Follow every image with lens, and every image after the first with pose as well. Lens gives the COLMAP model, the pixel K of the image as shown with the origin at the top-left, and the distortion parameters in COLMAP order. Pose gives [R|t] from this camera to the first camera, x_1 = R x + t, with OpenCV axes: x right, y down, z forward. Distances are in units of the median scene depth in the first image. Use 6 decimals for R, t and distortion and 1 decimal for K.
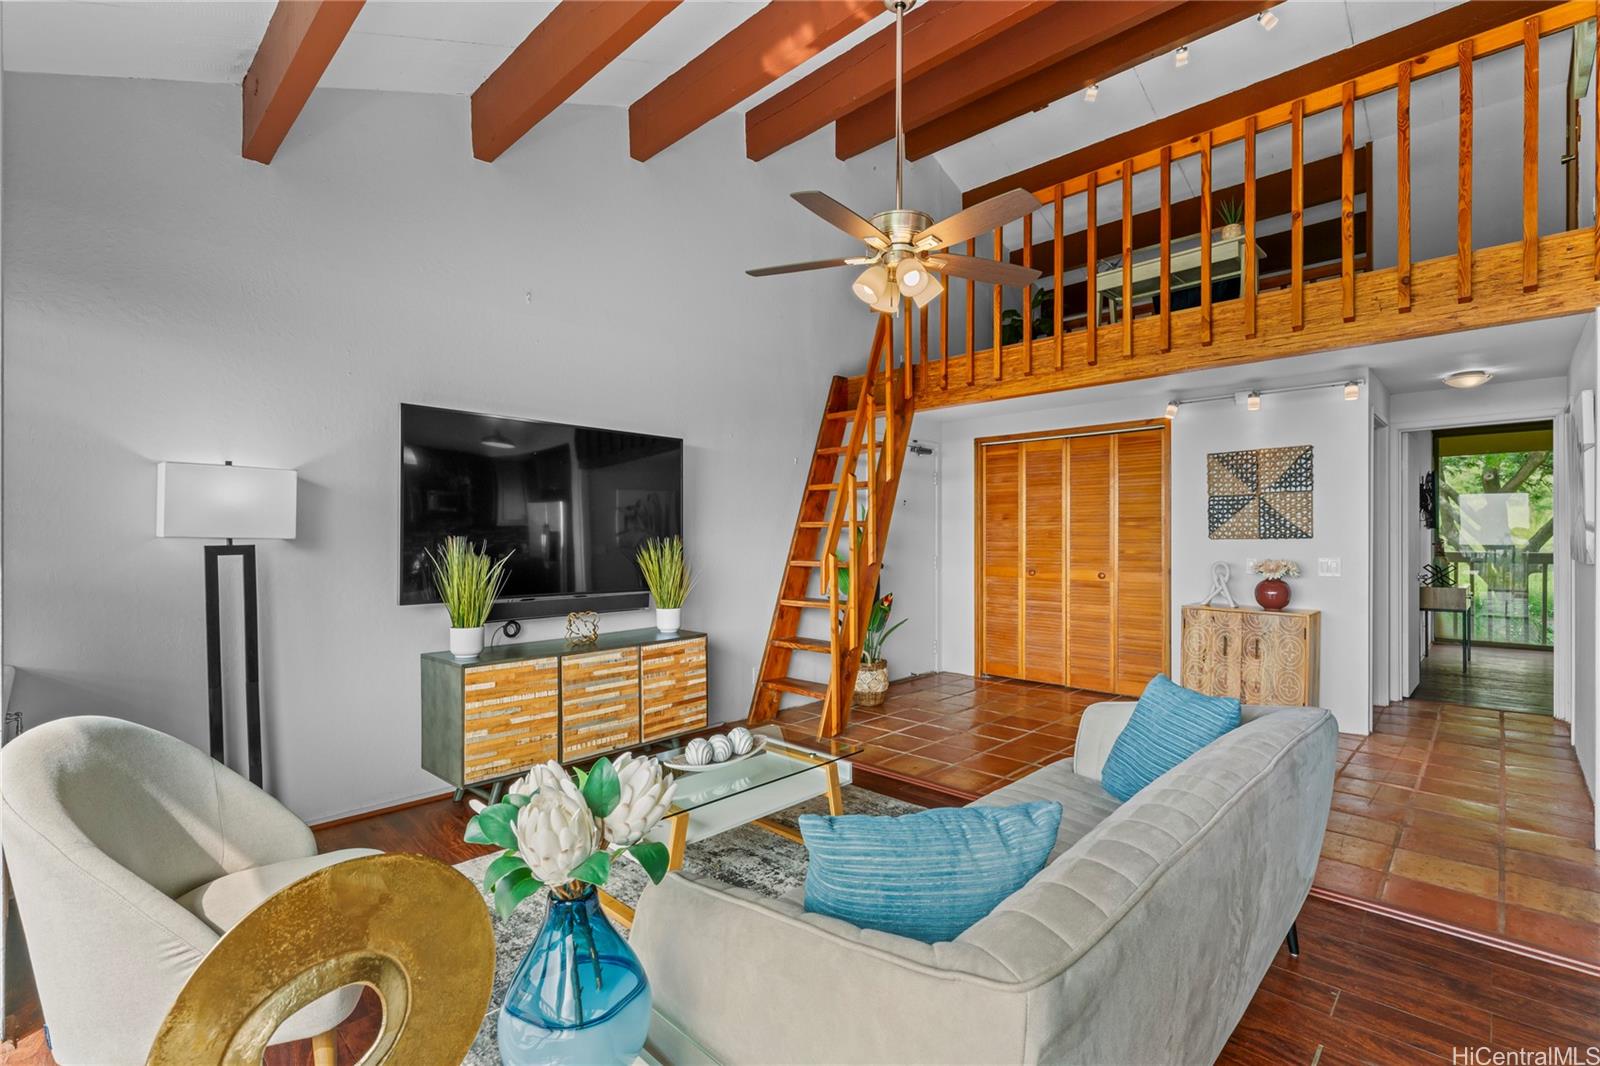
lens RADIAL K [[733.9, 0, 800.0], [0, 733.9, 533.0], [0, 0, 1]] dist [0.001066, 0.000188]
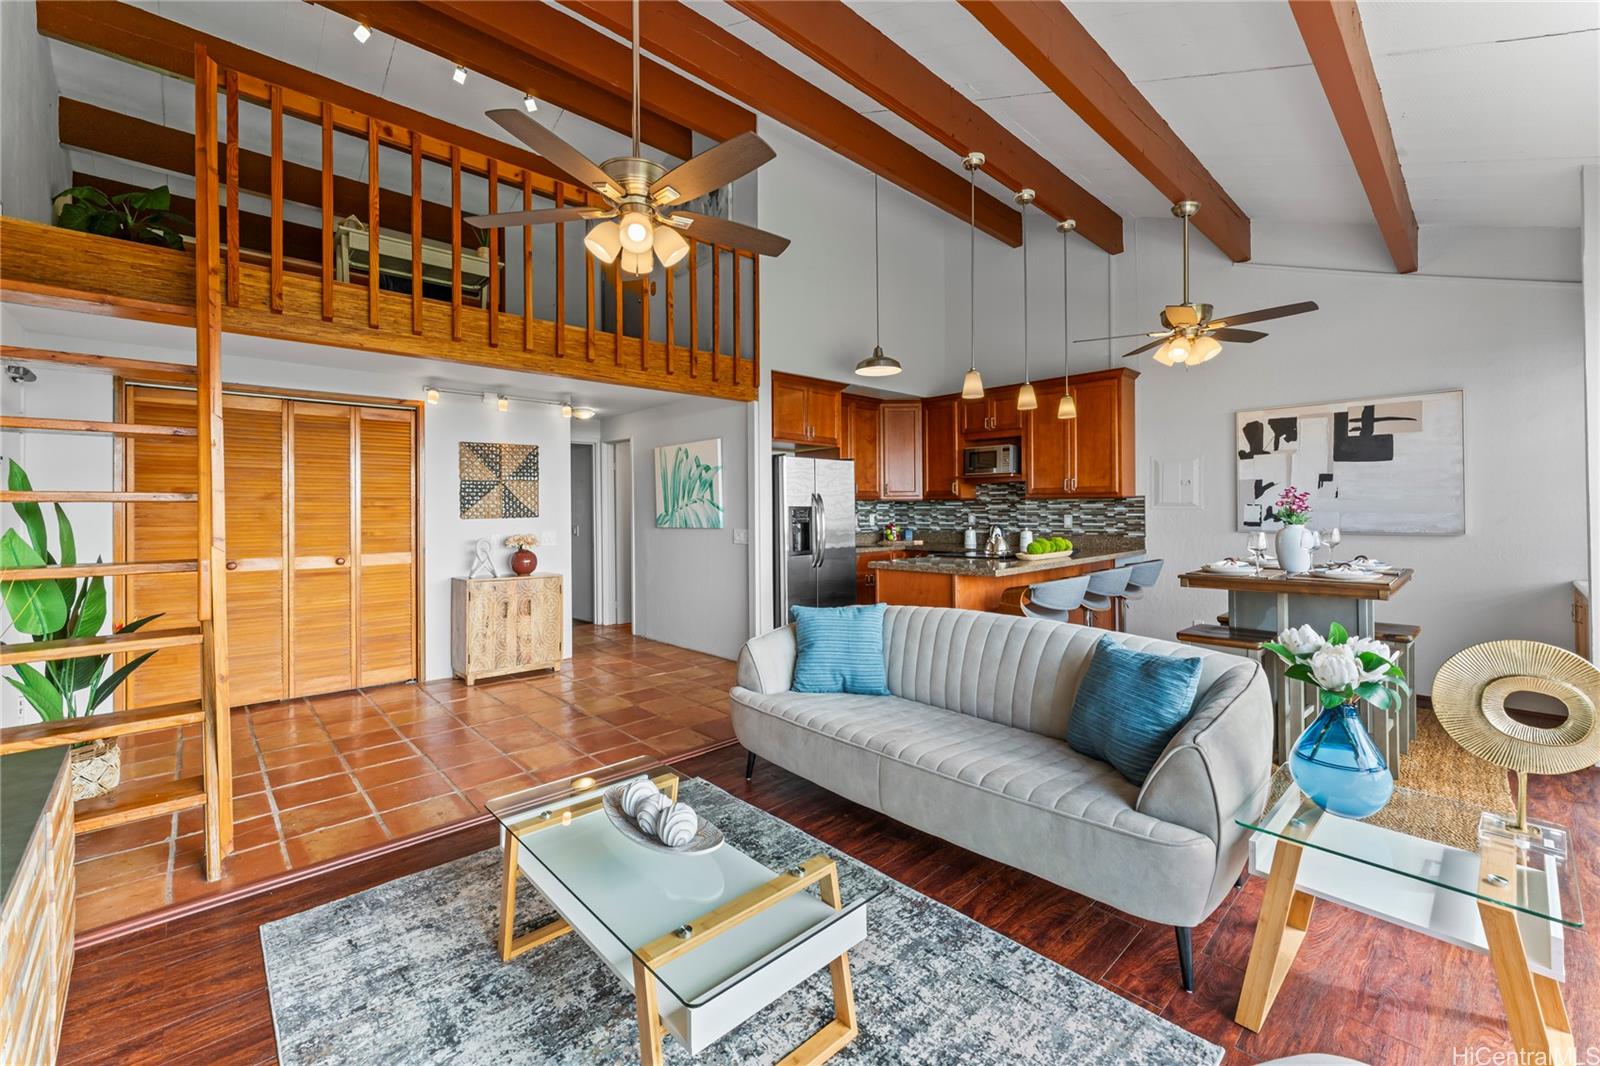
lens RADIAL K [[643.3, 0, 796.6], [0, 643.3, 505.7], [0, 0, 1]] dist [-0.001115, -0.000057]
pose [[0.055643, 0.010715, 0.998393, -0.373385], [0.005204, 0.999926, -0.011022, 0.001948], [-0.998437, 0.005809, 0.055583, 0.428065]]
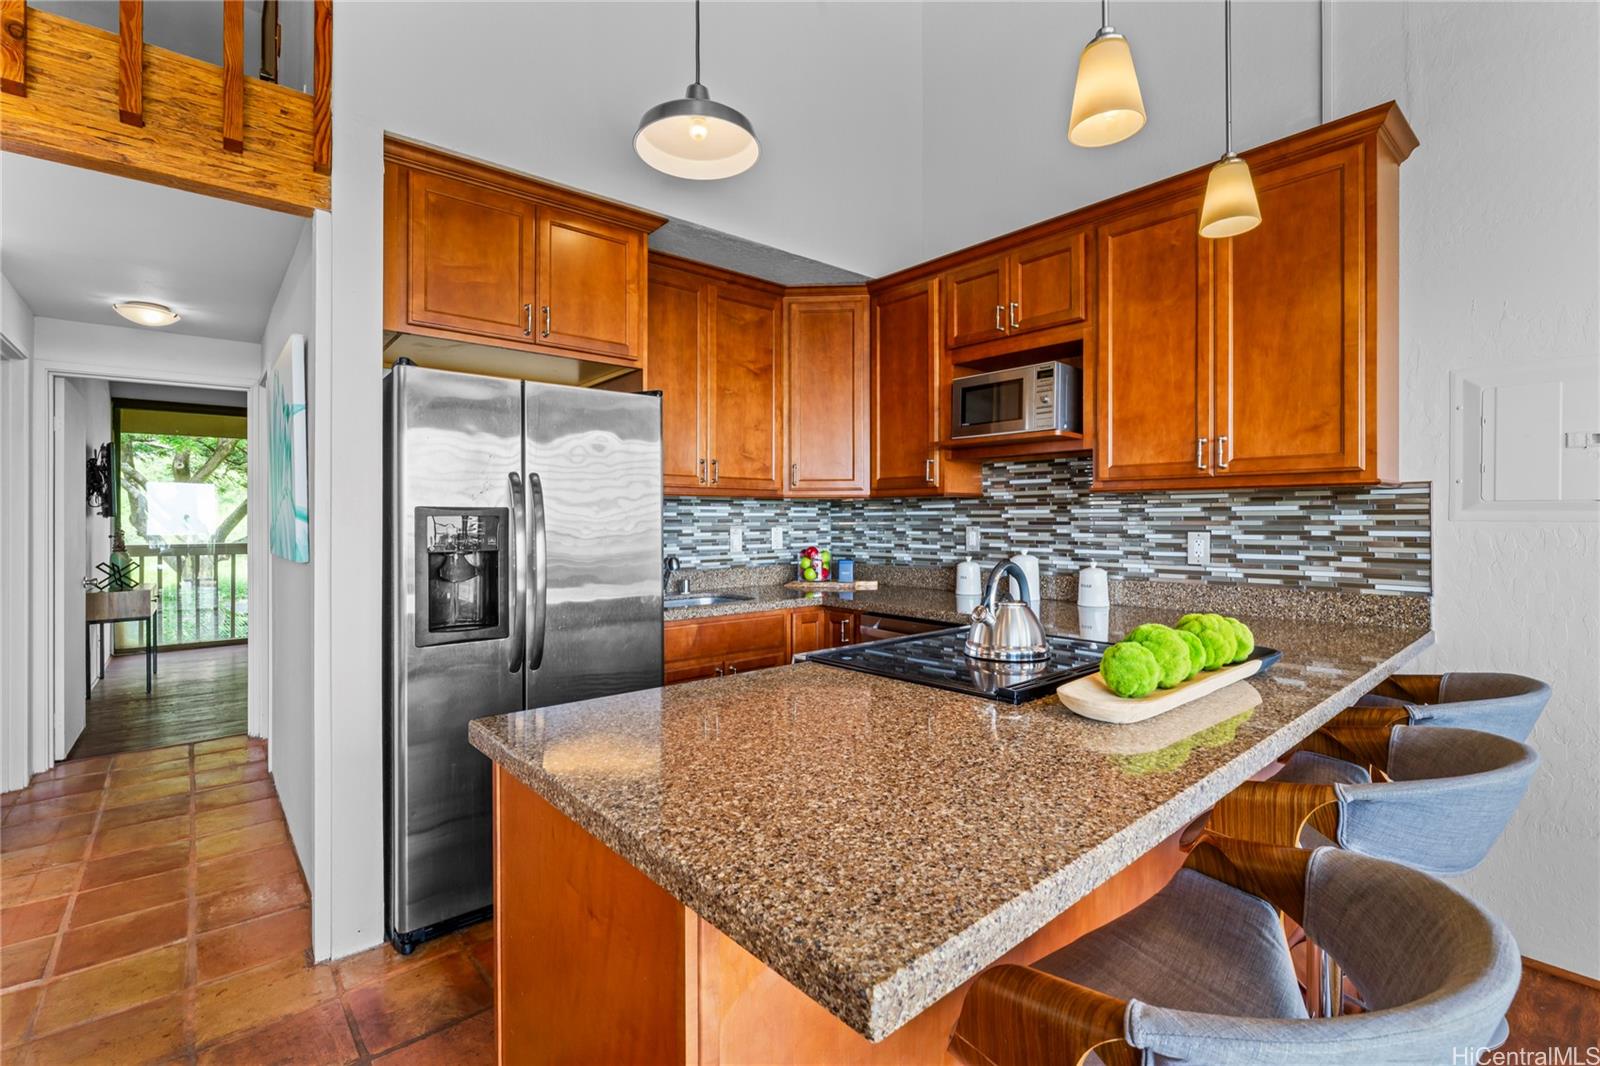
lens RADIAL K [[710.1, 0, 795.8], [0, 710.1, 521.5], [0, 0, 1]] dist [-0.002427, -0.000639]
pose [[0.102225, 0.000275, 0.994761, 0.240226], [0.001085, 0.999999, -0.000388, 0.000282], [-0.994761, 0.001119, 0.102224, 0.251136]]
